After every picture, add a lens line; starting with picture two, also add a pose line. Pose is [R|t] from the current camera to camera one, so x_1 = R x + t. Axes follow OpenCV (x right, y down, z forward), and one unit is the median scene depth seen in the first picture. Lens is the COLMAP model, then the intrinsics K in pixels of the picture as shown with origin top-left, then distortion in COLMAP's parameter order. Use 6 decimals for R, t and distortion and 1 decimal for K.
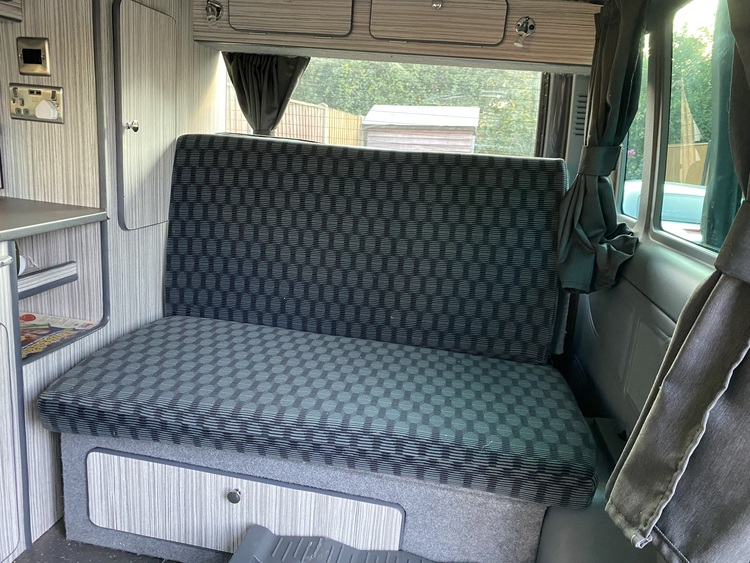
lens RADIAL K [[581.1, 0, 375.0], [0, 581.1, 277.7], [0, 0, 1]] dist [0.006520, -0.003574]
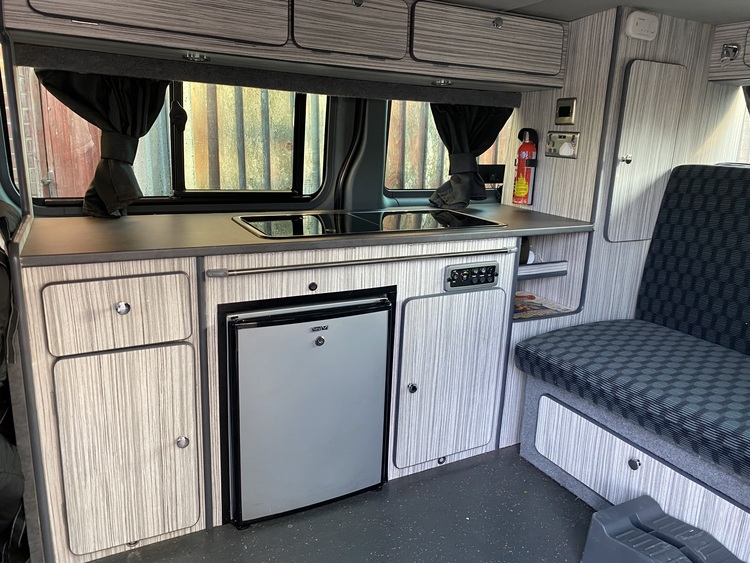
lens RADIAL K [[581.1, 0, 375.0], [0, 581.1, 277.7], [0, 0, 1]] dist [0.006520, -0.003574]
pose [[0.621385, 0.139310, -0.771021, 0.256958], [-0.176238, 0.983700, 0.035703, 0.042015], [0.763427, 0.113698, 0.635809, -0.186645]]
